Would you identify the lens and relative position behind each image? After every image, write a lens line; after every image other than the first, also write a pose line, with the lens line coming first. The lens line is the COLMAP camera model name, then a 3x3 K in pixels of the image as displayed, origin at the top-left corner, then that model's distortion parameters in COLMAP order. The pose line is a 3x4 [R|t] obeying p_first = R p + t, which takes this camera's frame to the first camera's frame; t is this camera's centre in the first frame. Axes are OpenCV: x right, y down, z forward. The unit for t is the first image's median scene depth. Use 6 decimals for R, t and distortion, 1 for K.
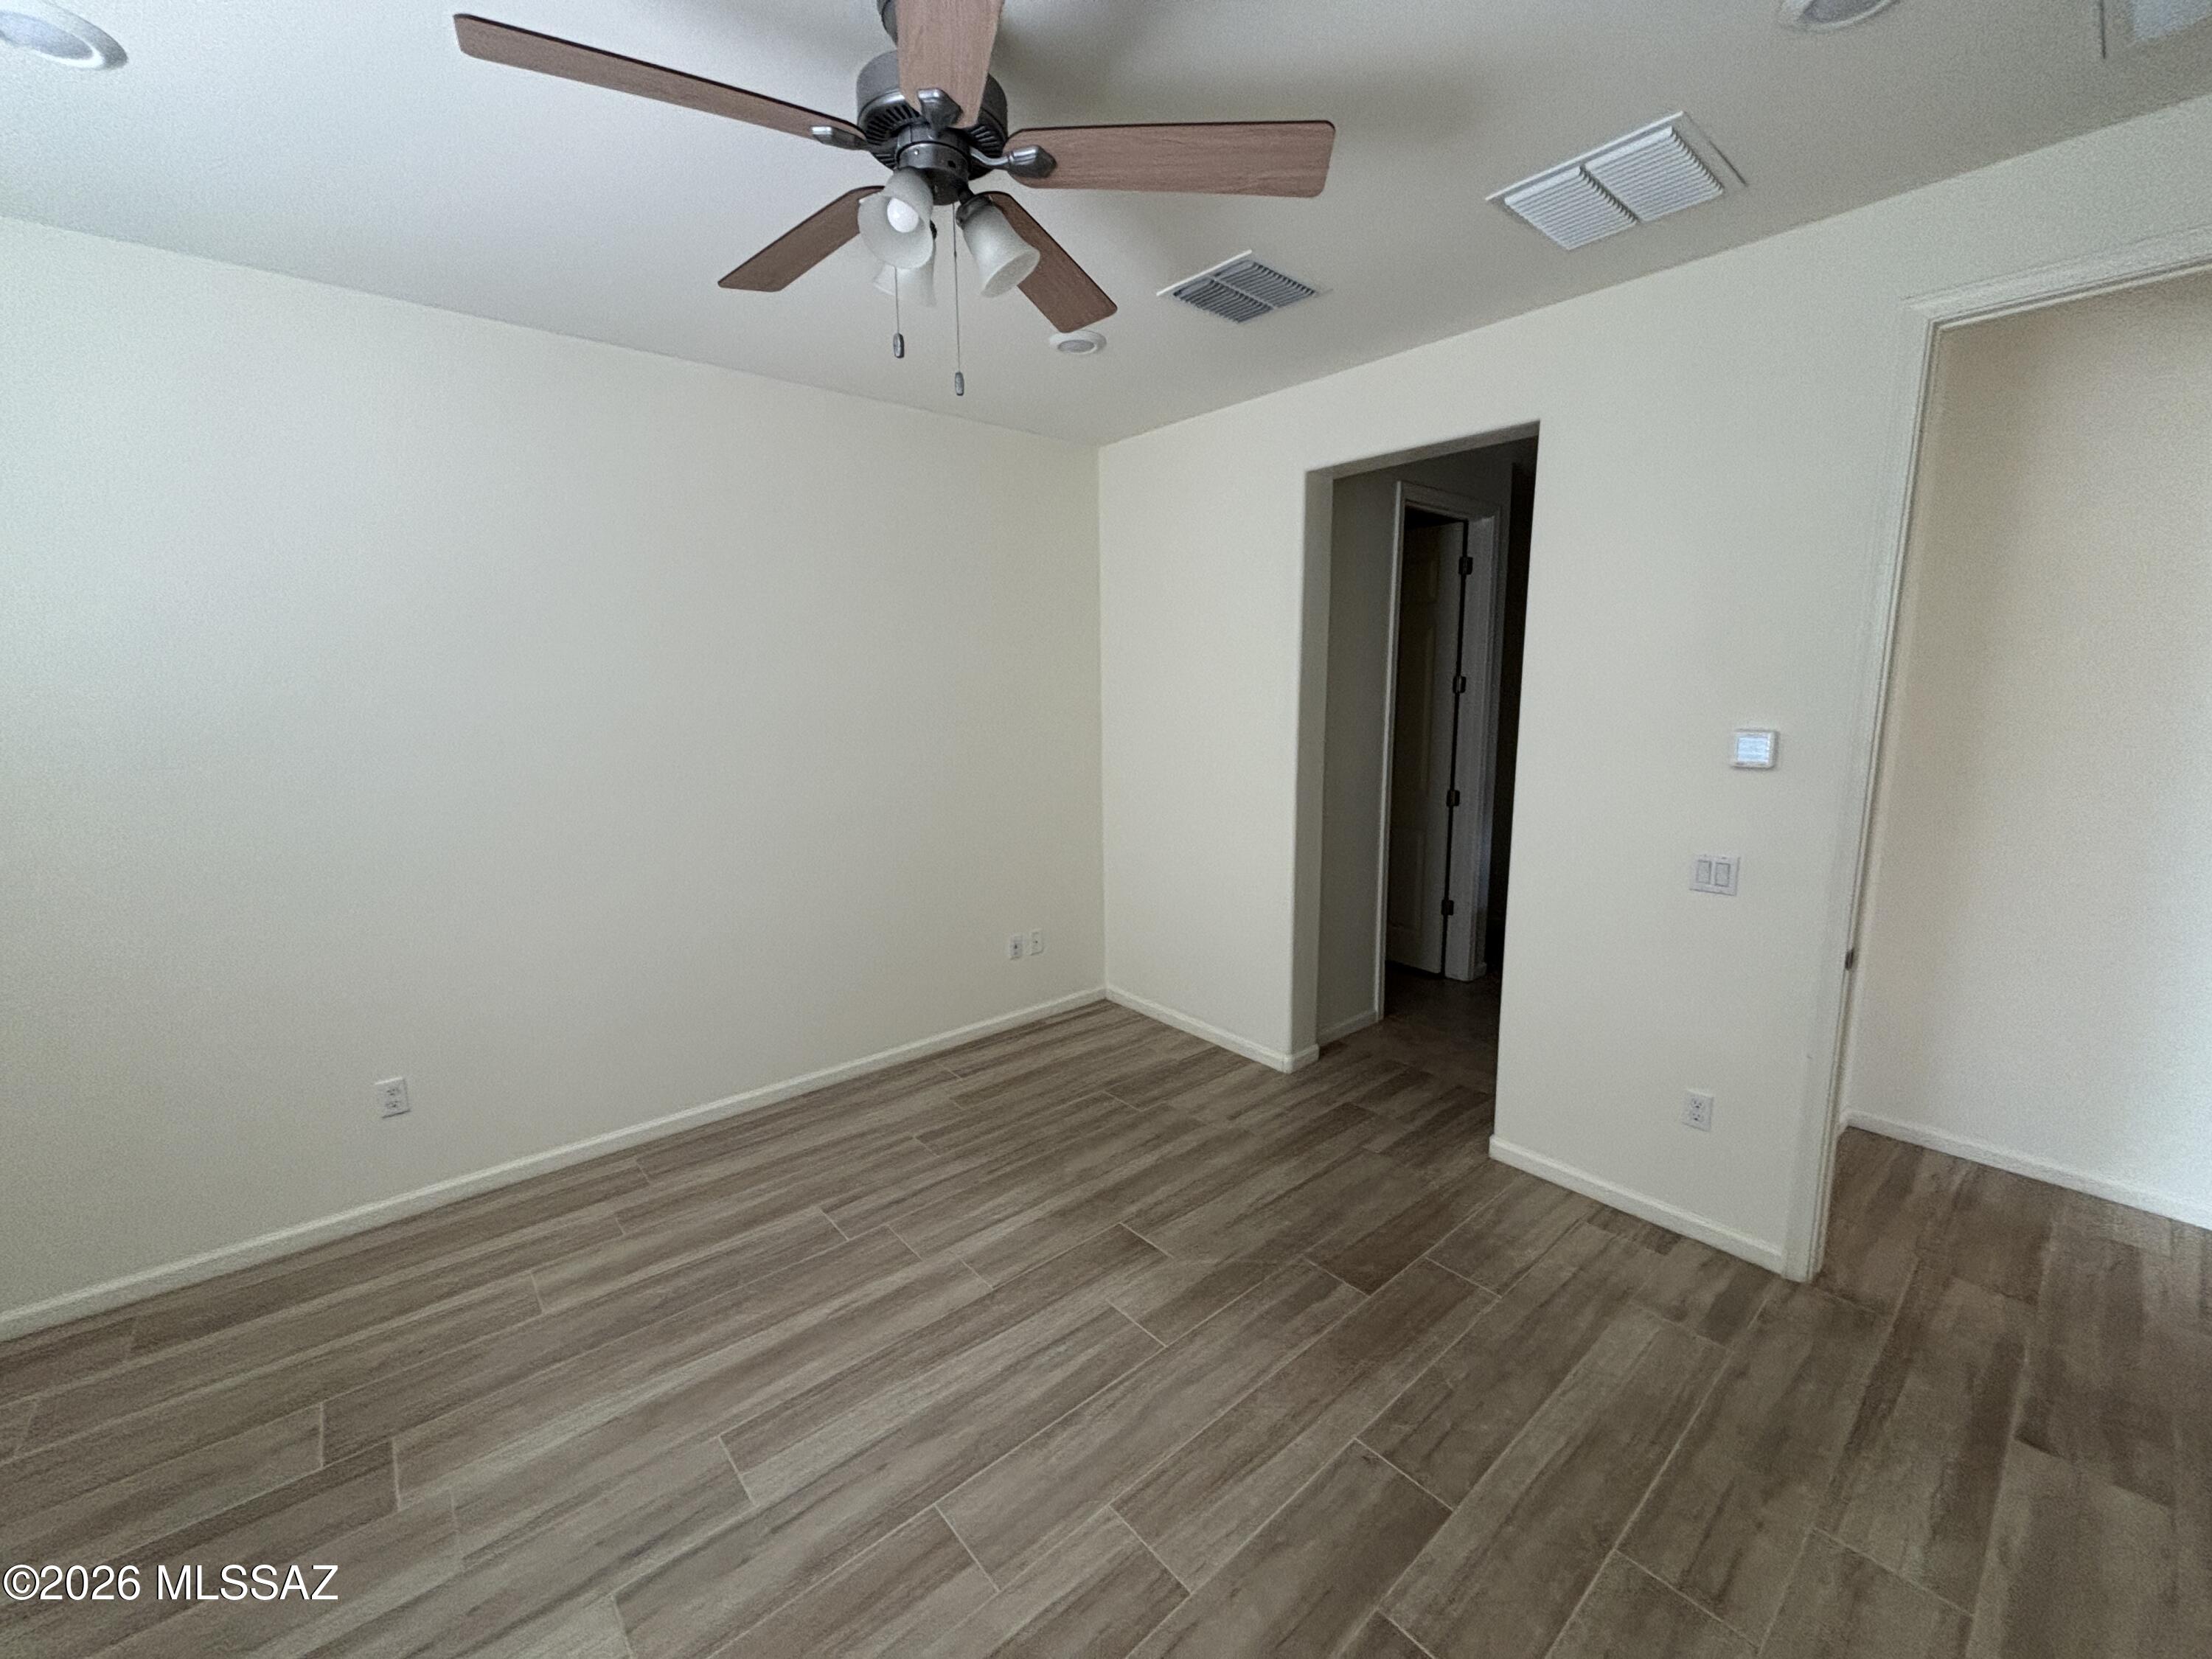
lens RADIAL K [[887.3, 0, 1113.3], [0, 887.3, 829.0], [0, 0, 1]] dist [0.002583, 0.001454]
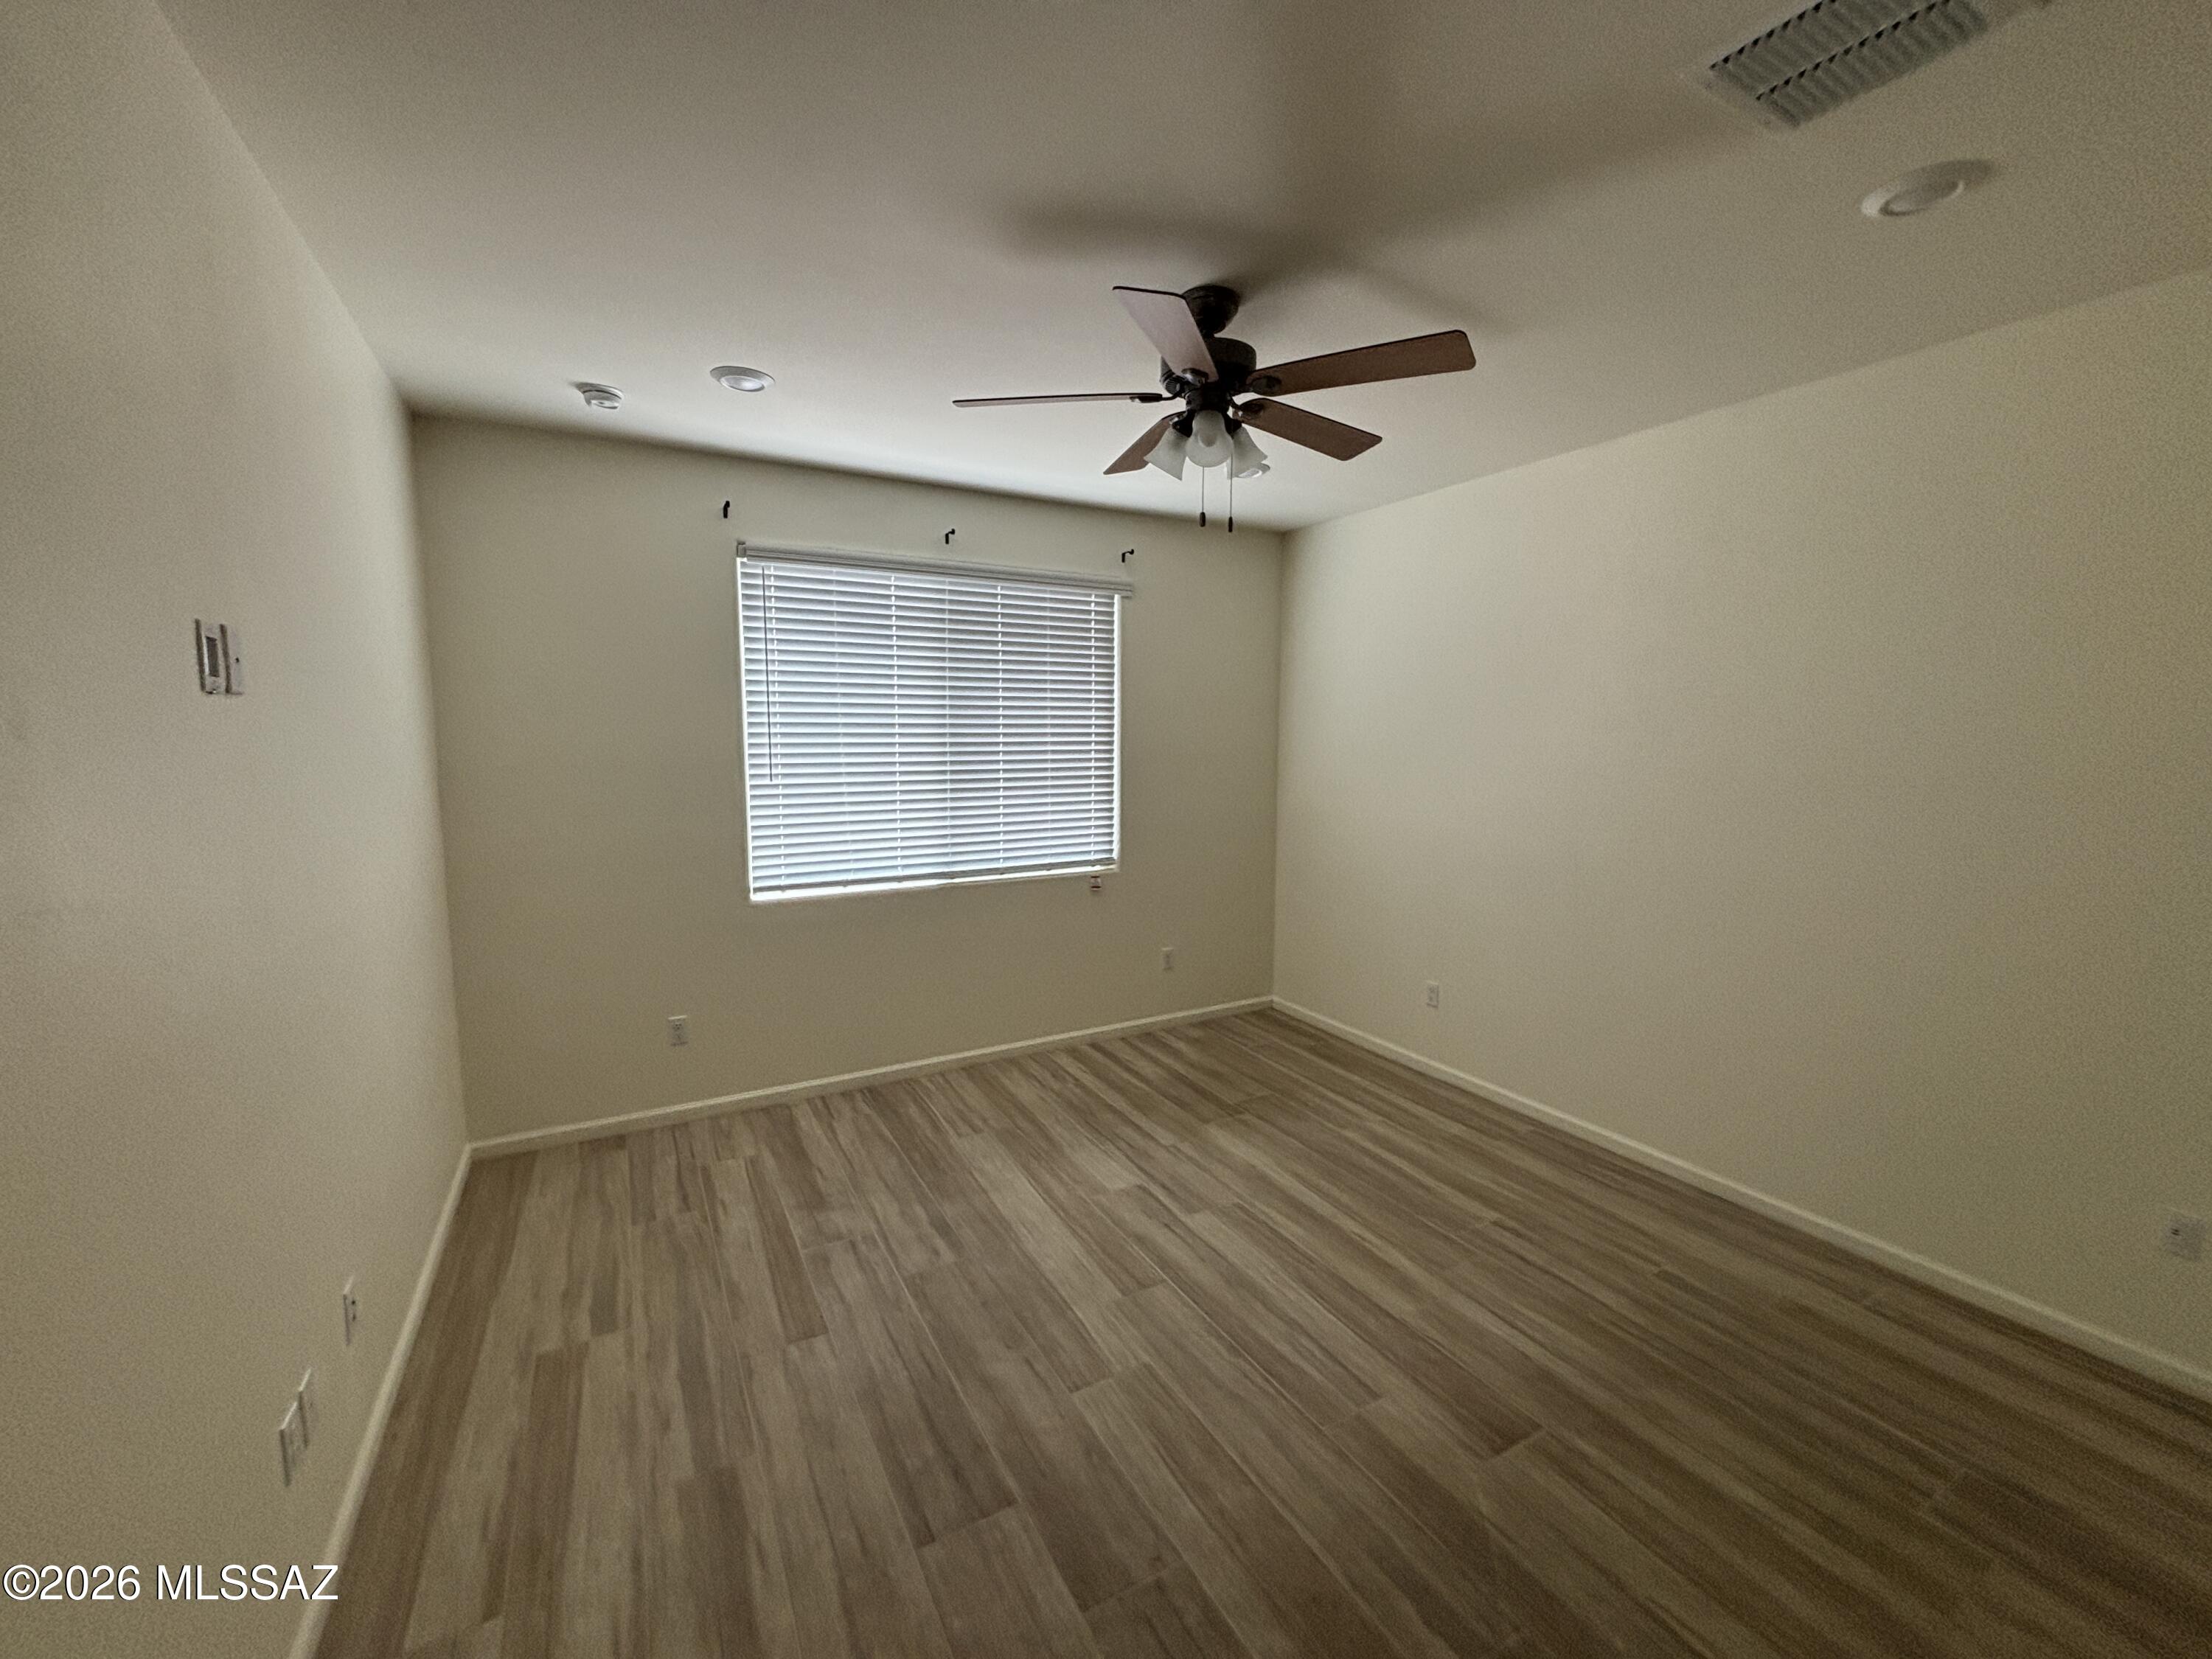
lens RADIAL K [[887.3, 0, 1112.2], [0, 887.3, 822.6], [0, 0, 1]] dist [0.002583, 0.001454]
pose [[-0.186684, 0.110789, -0.976153, 0.872720], [-0.165034, 0.975964, 0.142330, -0.133325], [0.968459, 0.187670, -0.163913, 0.747428]]
